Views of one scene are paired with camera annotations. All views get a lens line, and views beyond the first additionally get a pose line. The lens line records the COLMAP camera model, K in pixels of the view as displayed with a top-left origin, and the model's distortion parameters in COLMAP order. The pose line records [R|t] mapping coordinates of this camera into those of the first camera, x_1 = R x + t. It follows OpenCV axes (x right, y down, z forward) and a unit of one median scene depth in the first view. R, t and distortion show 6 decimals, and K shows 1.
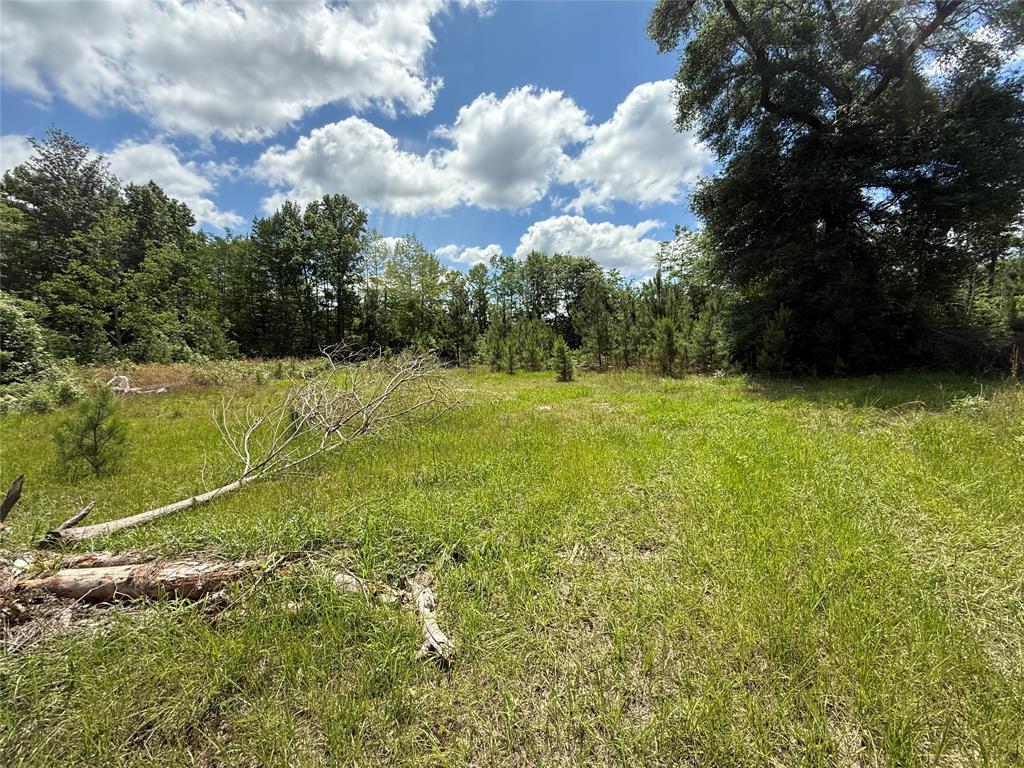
lens RADIAL K [[404.2, 0, 513.0], [0, 404.2, 383.6], [0, 0, 1]] dist [0.009405, -0.001547]
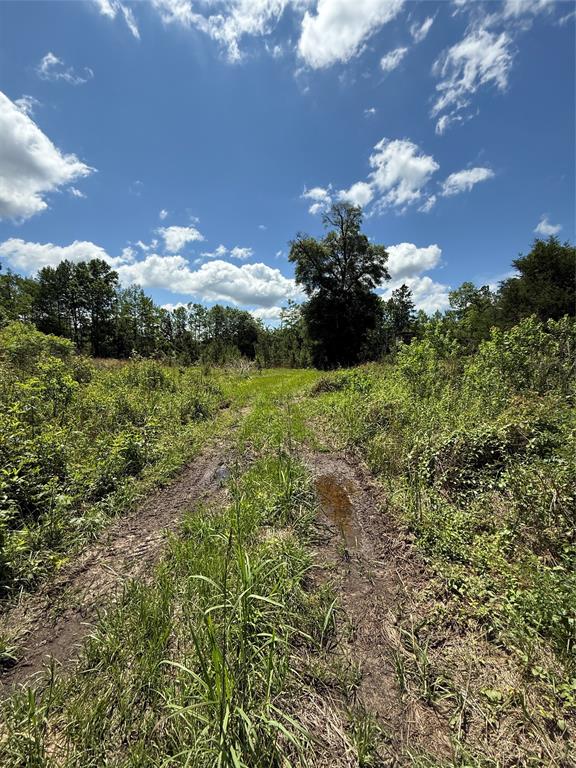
lens RADIAL K [[303.1, 0, 284.8], [0, 303.1, 381.8], [0, 0, 1]] dist [0.009405, -0.001547]
pose [[0.921227, 0.006794, 0.388966, -0.481724], [-0.001931, 0.999915, -0.012891, 0.091173], [-0.389020, 0.011125, 0.921162, -0.921738]]
